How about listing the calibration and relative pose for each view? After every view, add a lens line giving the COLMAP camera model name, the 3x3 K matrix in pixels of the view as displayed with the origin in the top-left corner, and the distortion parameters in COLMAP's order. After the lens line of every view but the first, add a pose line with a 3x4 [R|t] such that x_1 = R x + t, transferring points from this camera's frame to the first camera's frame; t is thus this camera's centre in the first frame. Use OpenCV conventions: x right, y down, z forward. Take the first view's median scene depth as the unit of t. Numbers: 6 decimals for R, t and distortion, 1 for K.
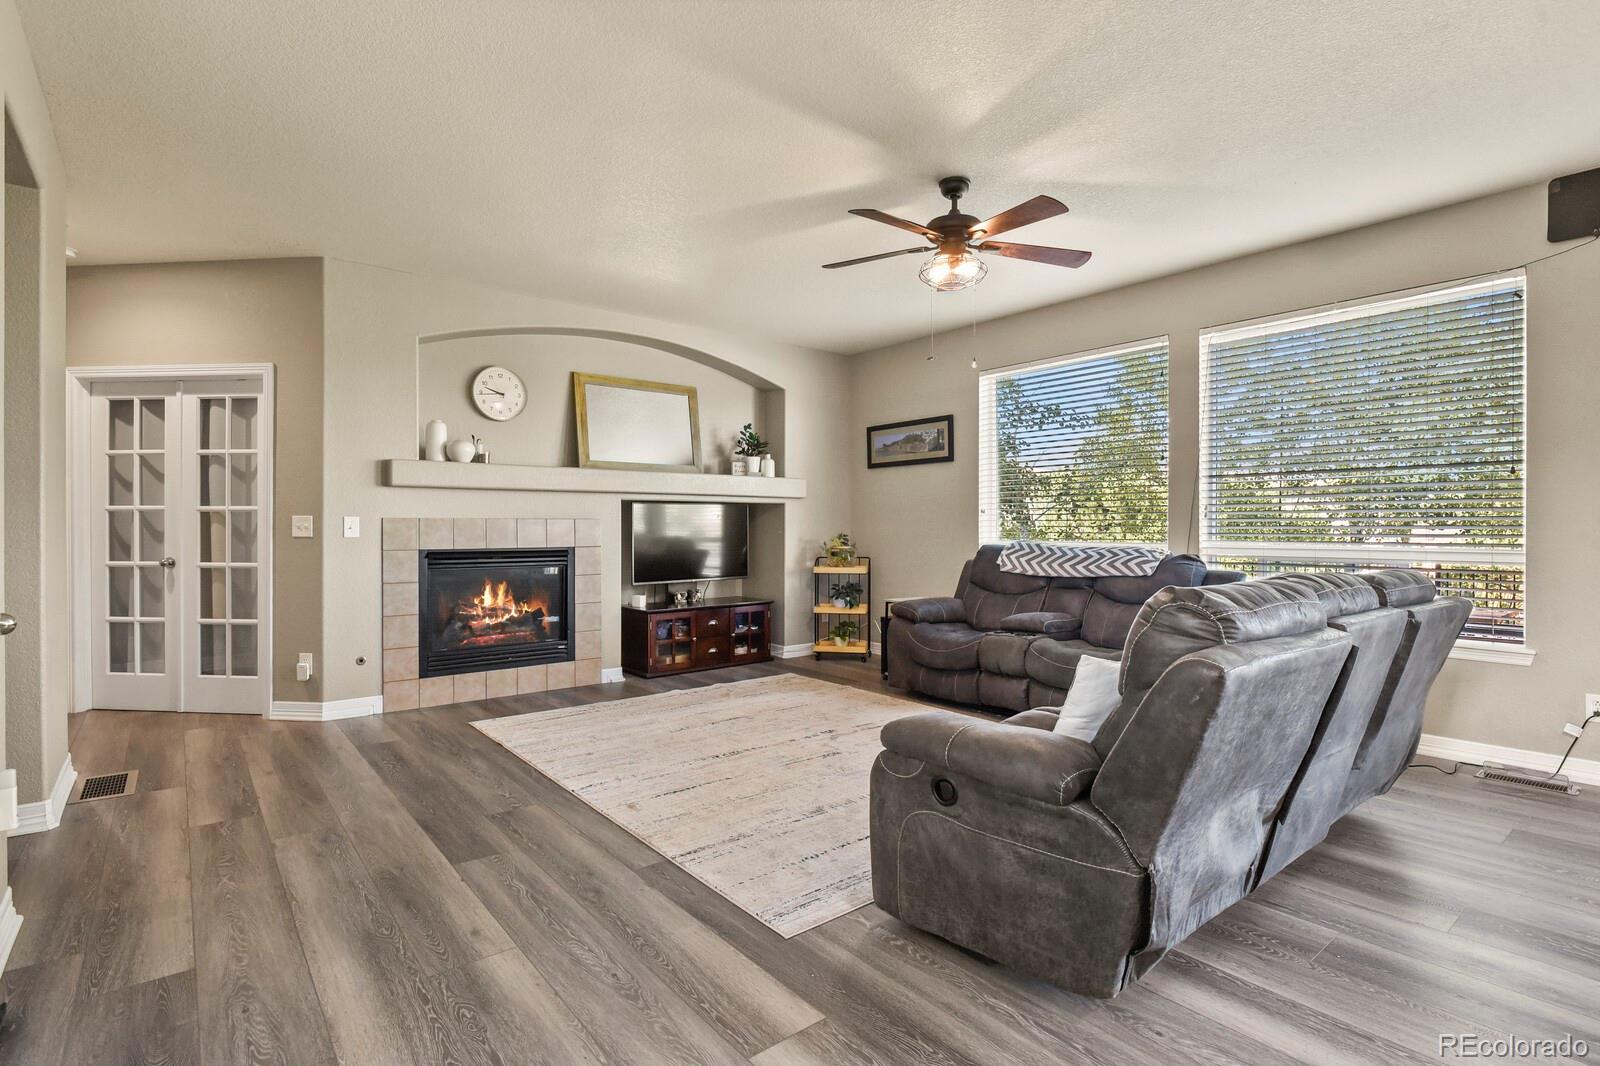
lens RADIAL K [[772.6, 0, 810.3], [0, 772.6, 537.3], [0, 0, 1]] dist [0.019031, 0.000216]
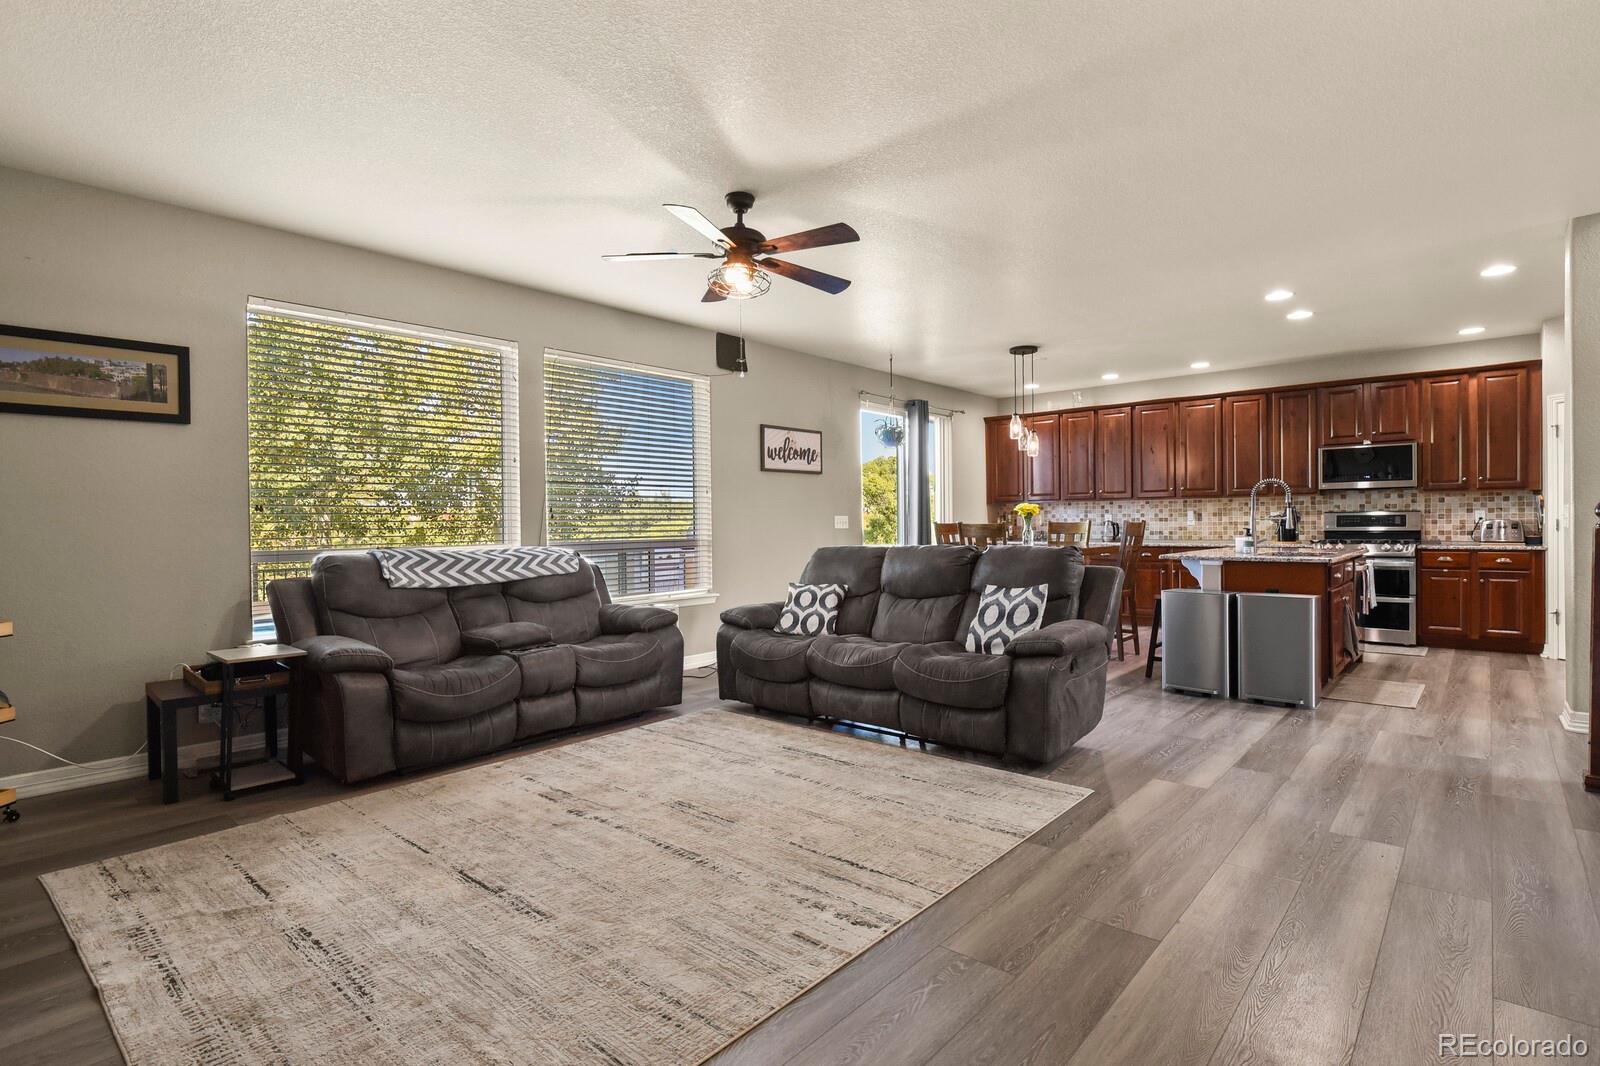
lens RADIAL K [[772.6, 0, 810.4], [0, 772.6, 521.8], [0, 0, 1]] dist [0.019031, 0.000216]
pose [[-0.161078, -0.001070, 0.986941, -0.799019], [0.024017, 0.999699, 0.005003, -0.020959], [-0.986649, 0.024510, -0.161003, 0.981313]]
